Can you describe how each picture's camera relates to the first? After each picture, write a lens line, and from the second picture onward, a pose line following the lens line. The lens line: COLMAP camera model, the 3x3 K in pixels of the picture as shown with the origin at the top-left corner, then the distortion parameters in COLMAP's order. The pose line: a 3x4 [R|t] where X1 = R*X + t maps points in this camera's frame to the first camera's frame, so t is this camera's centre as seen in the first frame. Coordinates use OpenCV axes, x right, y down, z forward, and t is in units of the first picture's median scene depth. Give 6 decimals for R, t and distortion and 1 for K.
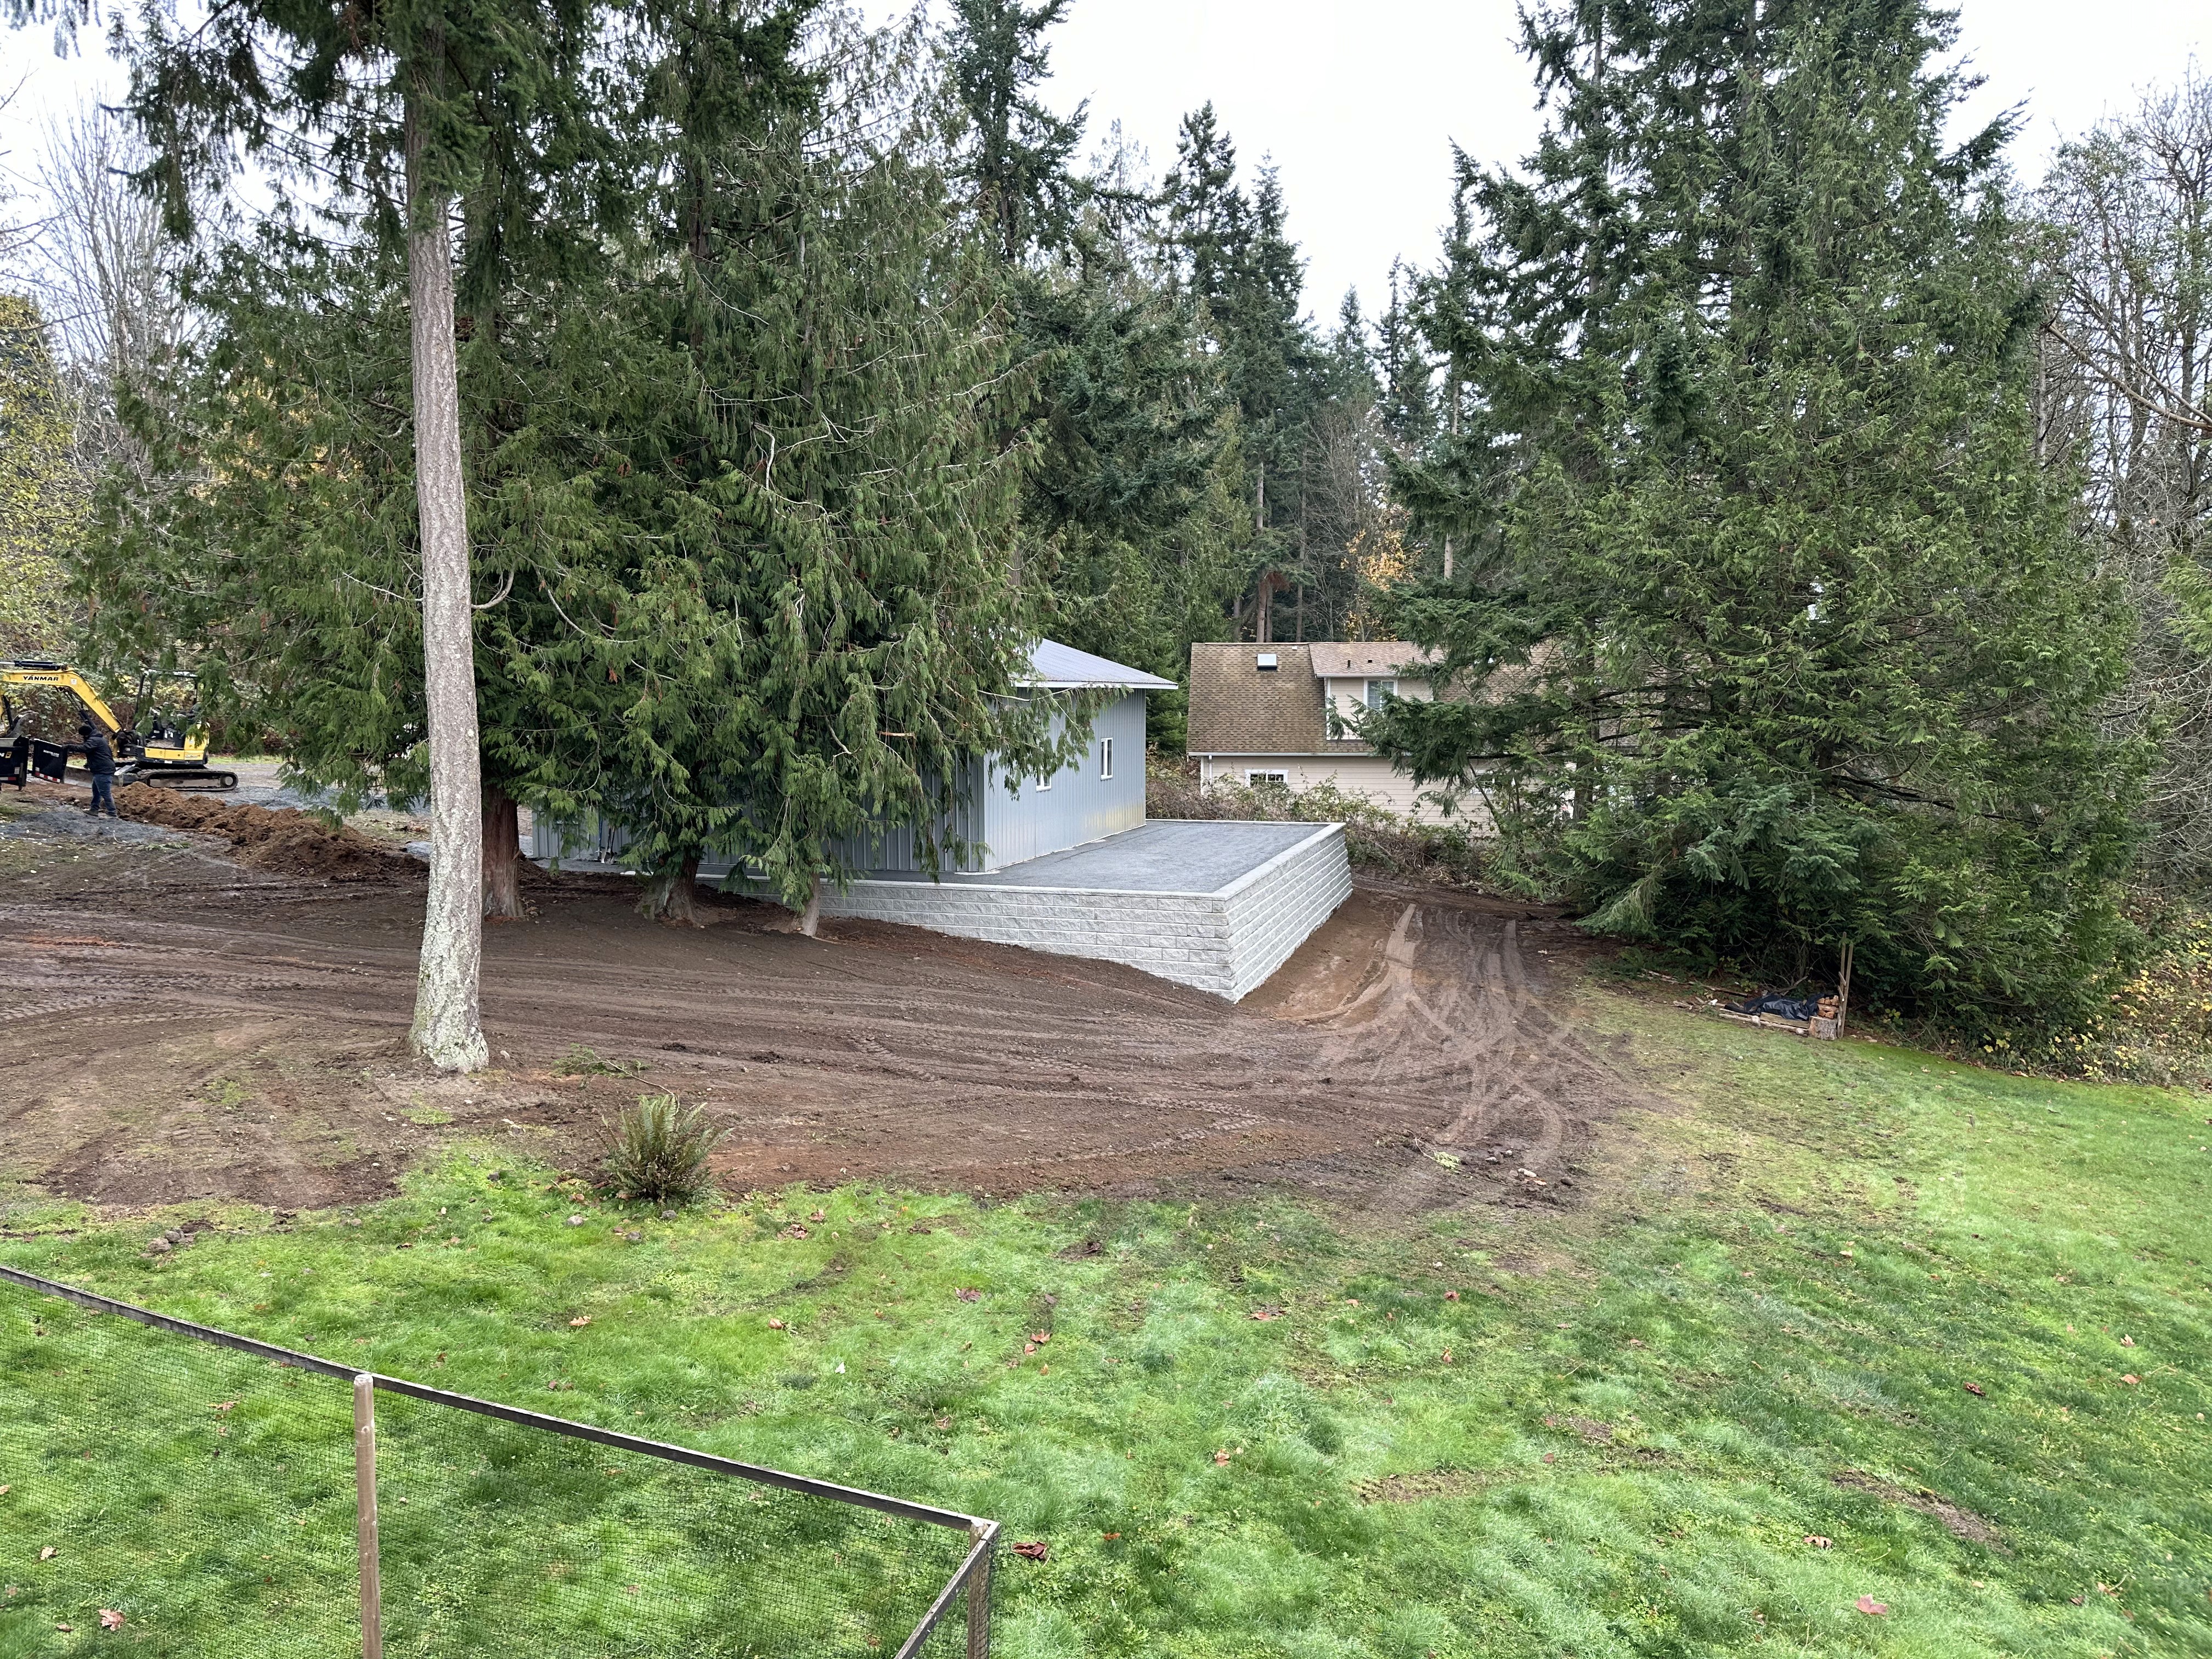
lens RADIAL K [[1534.4, 0, 1104.2], [0, 1534.4, 830.0], [0, 0, 1]] dist [0.050158, 0.000682]
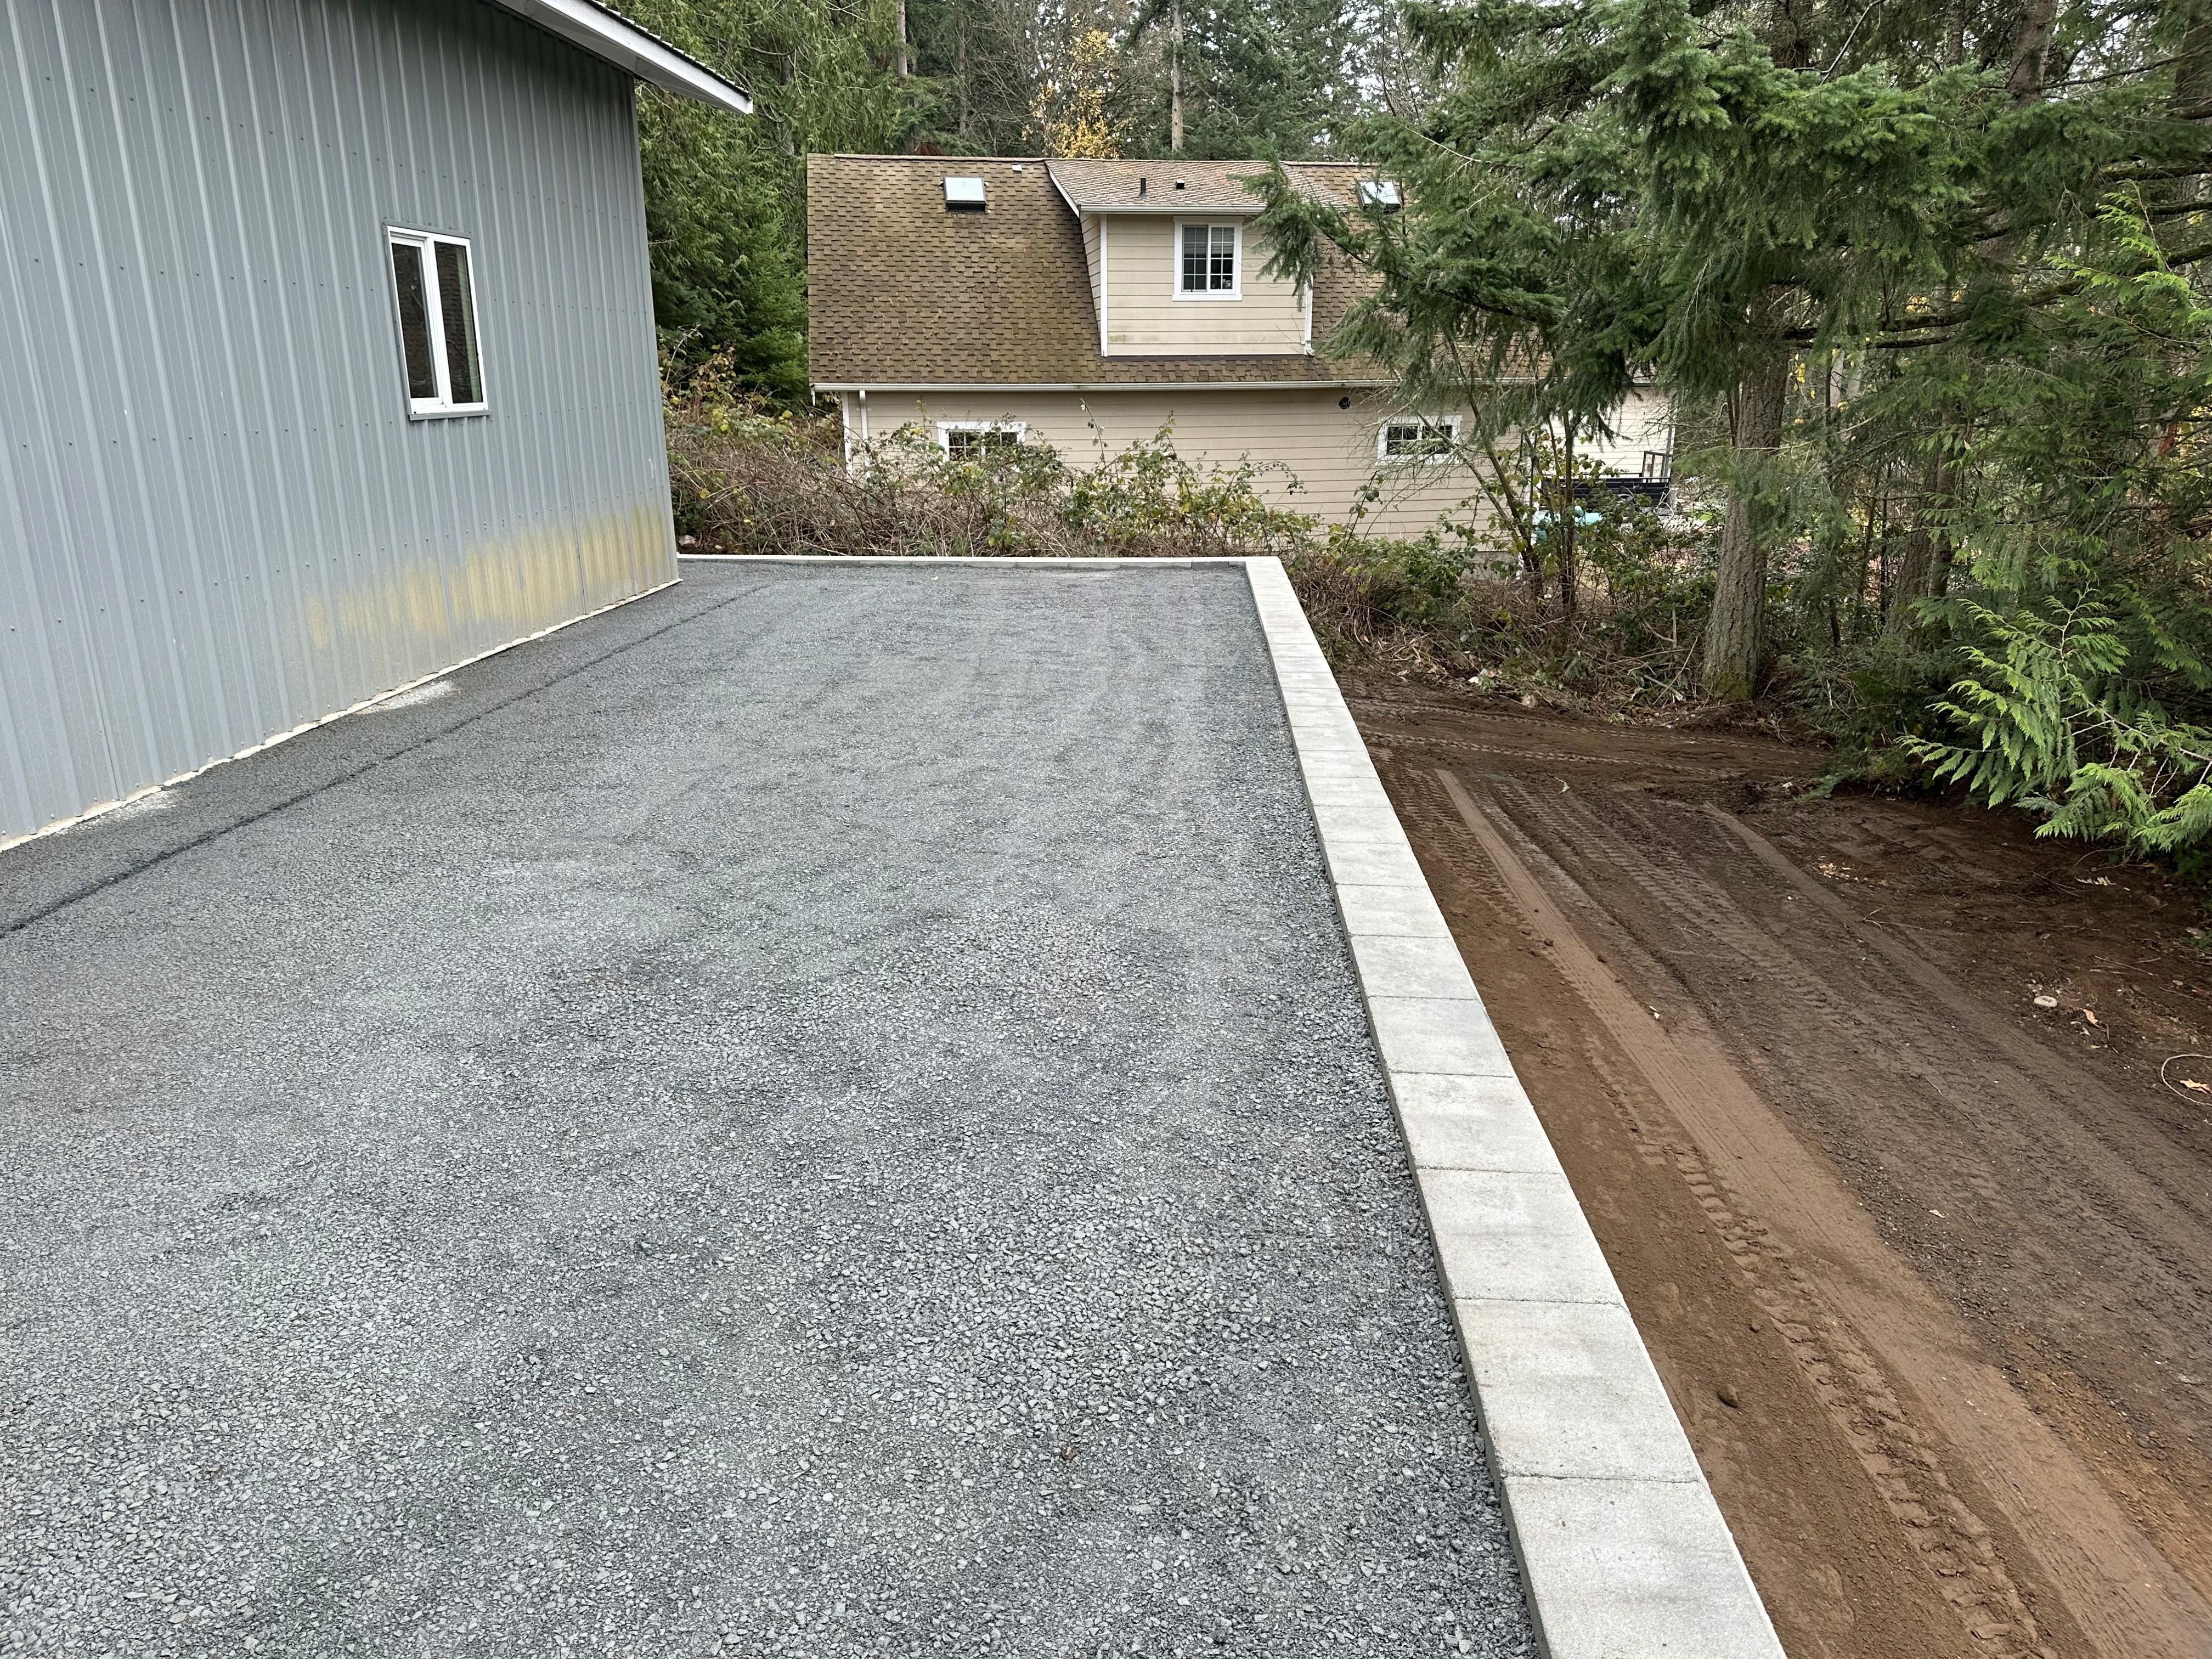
lens RADIAL K [[1534.4, 0, 1106.6], [0, 1534.4, 835.6], [0, 0, 1]] dist [0.050158, 0.000682]
pose [[0.973844, -0.069220, 0.216416, 0.032770], [0.023036, 0.977637, 0.209034, -0.013353], [-0.226045, -0.198581, 0.953661, 0.539049]]
